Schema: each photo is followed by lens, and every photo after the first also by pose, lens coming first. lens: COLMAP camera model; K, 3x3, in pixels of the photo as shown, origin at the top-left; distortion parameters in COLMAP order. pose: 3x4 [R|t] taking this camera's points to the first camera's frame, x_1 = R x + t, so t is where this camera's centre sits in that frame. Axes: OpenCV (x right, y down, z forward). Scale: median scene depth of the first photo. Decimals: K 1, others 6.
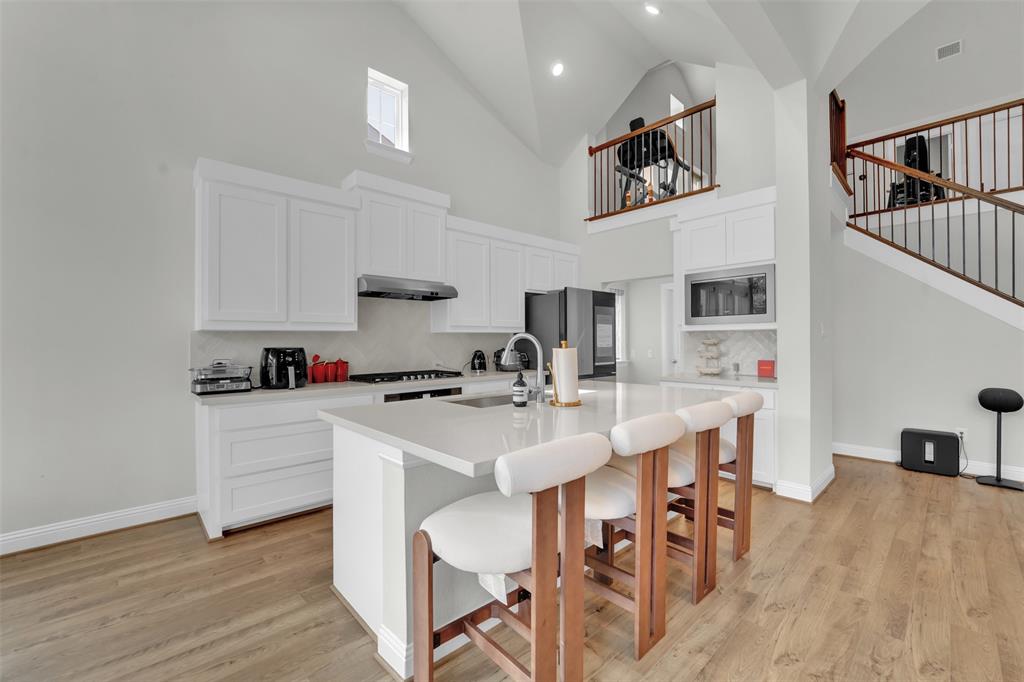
lens RADIAL K [[419.3, 0, 516.3], [0, 419.3, 350.7], [0, 0, 1]] dist [-0.011894, -0.000300]
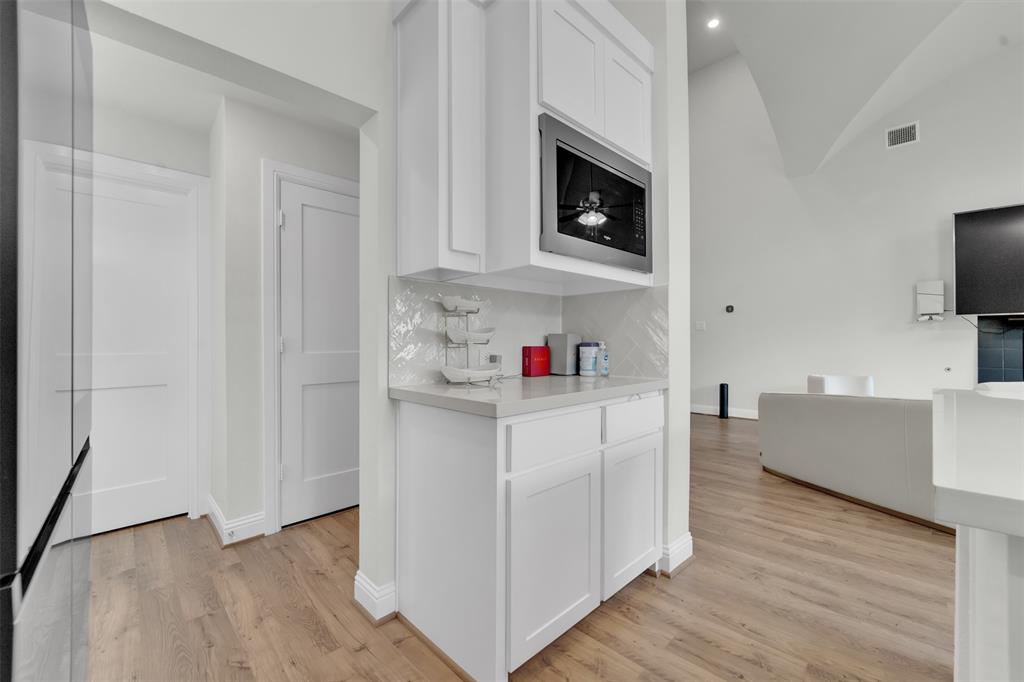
lens RADIAL K [[419.3, 0, 520.3], [0, 419.3, 341.0], [0, 0, 1]] dist [-0.011894, -0.000300]
pose [[-0.022789, 0.018961, 0.999560, 0.048005], [0.025757, 0.999499, -0.018372, 0.034590], [-0.999408, 0.025327, -0.023266, 1.413322]]
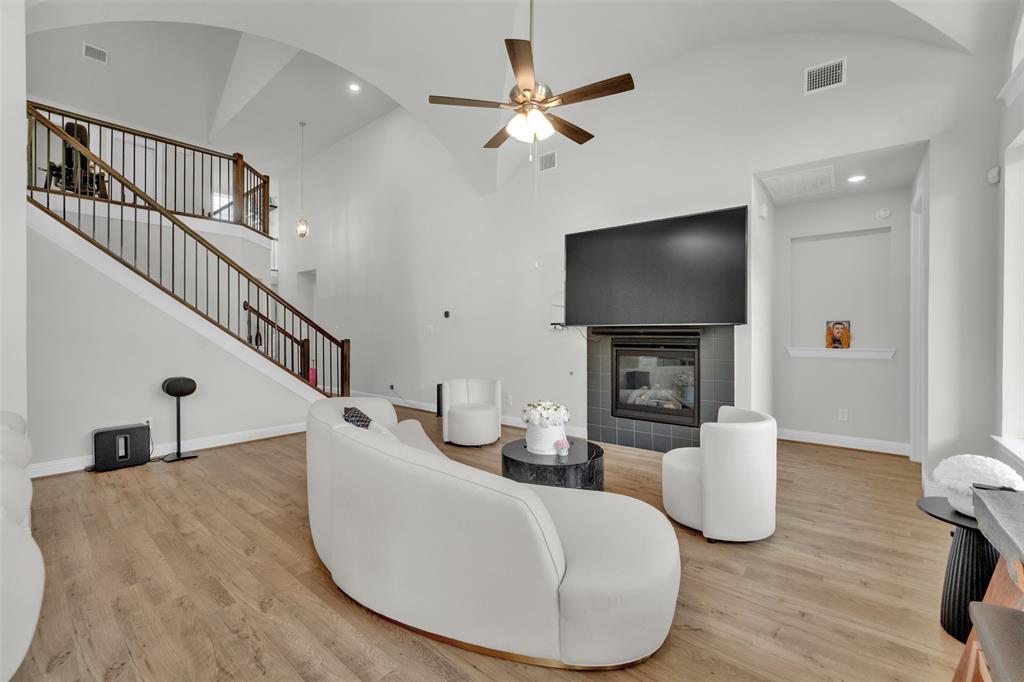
lens RADIAL K [[419.3, 0, 514.7], [0, 419.3, 334.8], [0, 0, 1]] dist [-0.011894, -0.000300]
pose [[-0.117650, 0.010636, 0.992998, -0.168390], [0.023152, 0.999700, -0.007965, 0.000676], [-0.992785, 0.022053, -0.117861, 0.216332]]
